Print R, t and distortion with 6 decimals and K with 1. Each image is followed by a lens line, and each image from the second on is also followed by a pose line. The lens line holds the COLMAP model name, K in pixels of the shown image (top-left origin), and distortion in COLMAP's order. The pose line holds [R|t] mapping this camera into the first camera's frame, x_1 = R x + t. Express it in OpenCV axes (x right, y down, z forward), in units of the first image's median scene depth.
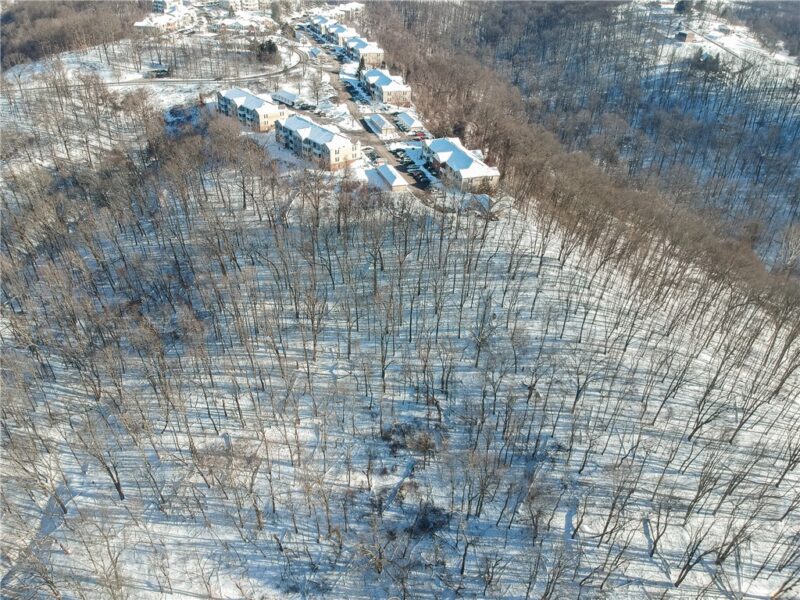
lens RADIAL K [[588.6, 0, 400.0], [0, 588.6, 300.0], [0, 0, 1]] dist [0.062084, -0.133978]
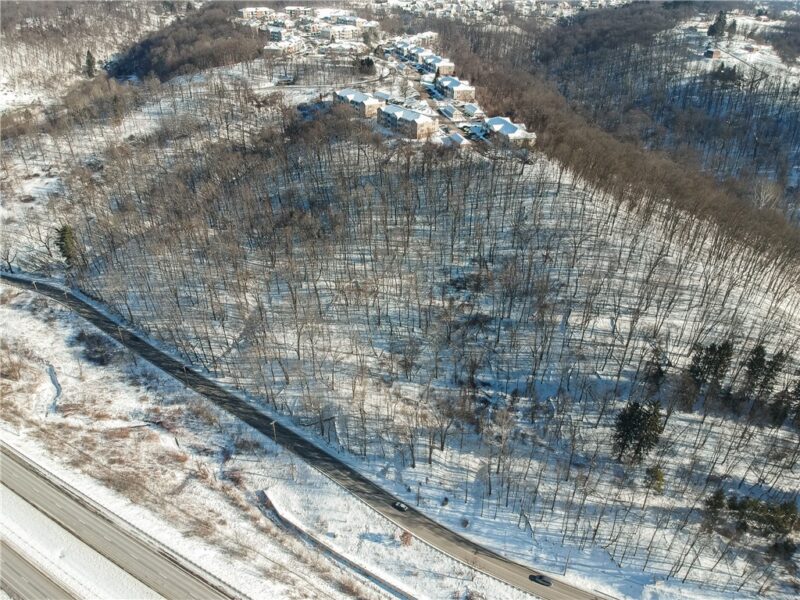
lens RADIAL K [[588.6, 0, 400.0], [0, 588.6, 300.0], [0, 0, 1]] dist [0.062084, -0.133978]
pose [[0.994629, 0.023682, -0.100763, -0.003350], [-0.028818, 0.998342, -0.049834, 0.179726], [0.099415, 0.052470, 0.993662, -0.301805]]
